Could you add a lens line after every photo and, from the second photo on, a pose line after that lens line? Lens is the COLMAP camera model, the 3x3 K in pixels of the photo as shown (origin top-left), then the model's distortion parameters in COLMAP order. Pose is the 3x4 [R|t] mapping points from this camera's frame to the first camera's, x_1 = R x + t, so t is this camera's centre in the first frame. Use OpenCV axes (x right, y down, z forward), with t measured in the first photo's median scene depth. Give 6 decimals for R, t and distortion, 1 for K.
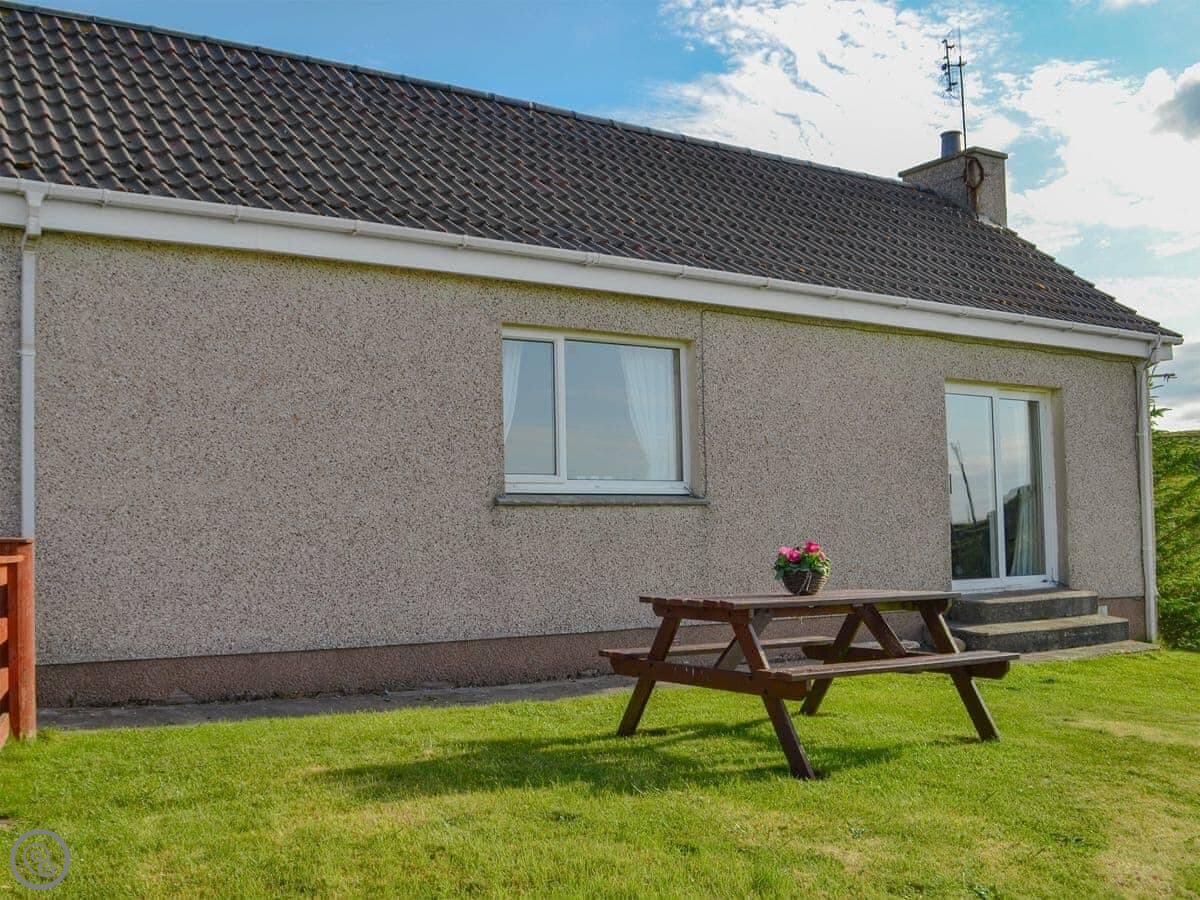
lens RADIAL K [[1156.9, 0, 597.9], [0, 1156.9, 468.3], [0, 0, 1]] dist [-0.062530, -0.001765]
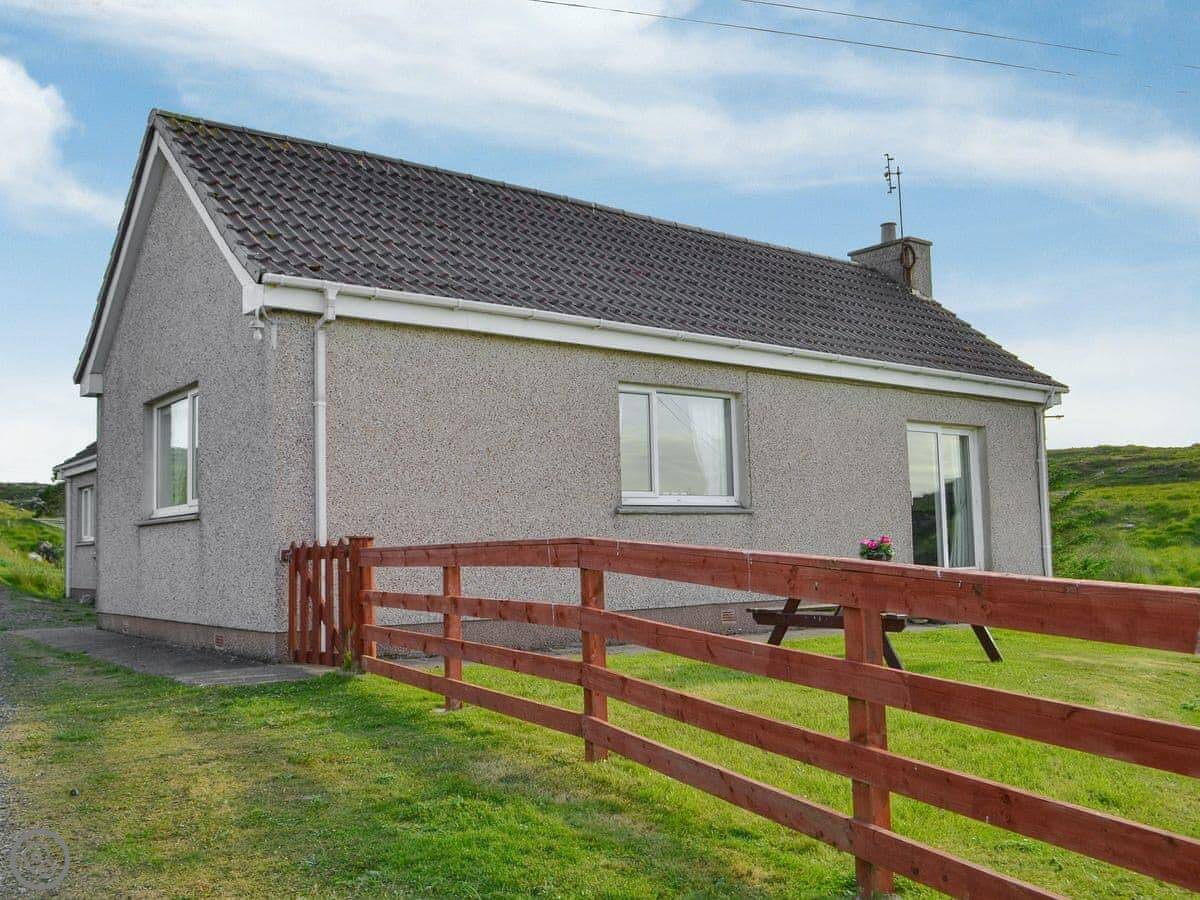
lens RADIAL K [[1093.4, 0, 600.0], [0, 1093.4, 450.0], [0, 0, 1]] dist [-0.059227, -0.015863]
pose [[0.994275, 0.006018, 0.106686, -0.188317], [-0.002859, 0.999554, -0.029737, -0.003895], [-0.106818, 0.029262, 0.993848, -0.222895]]
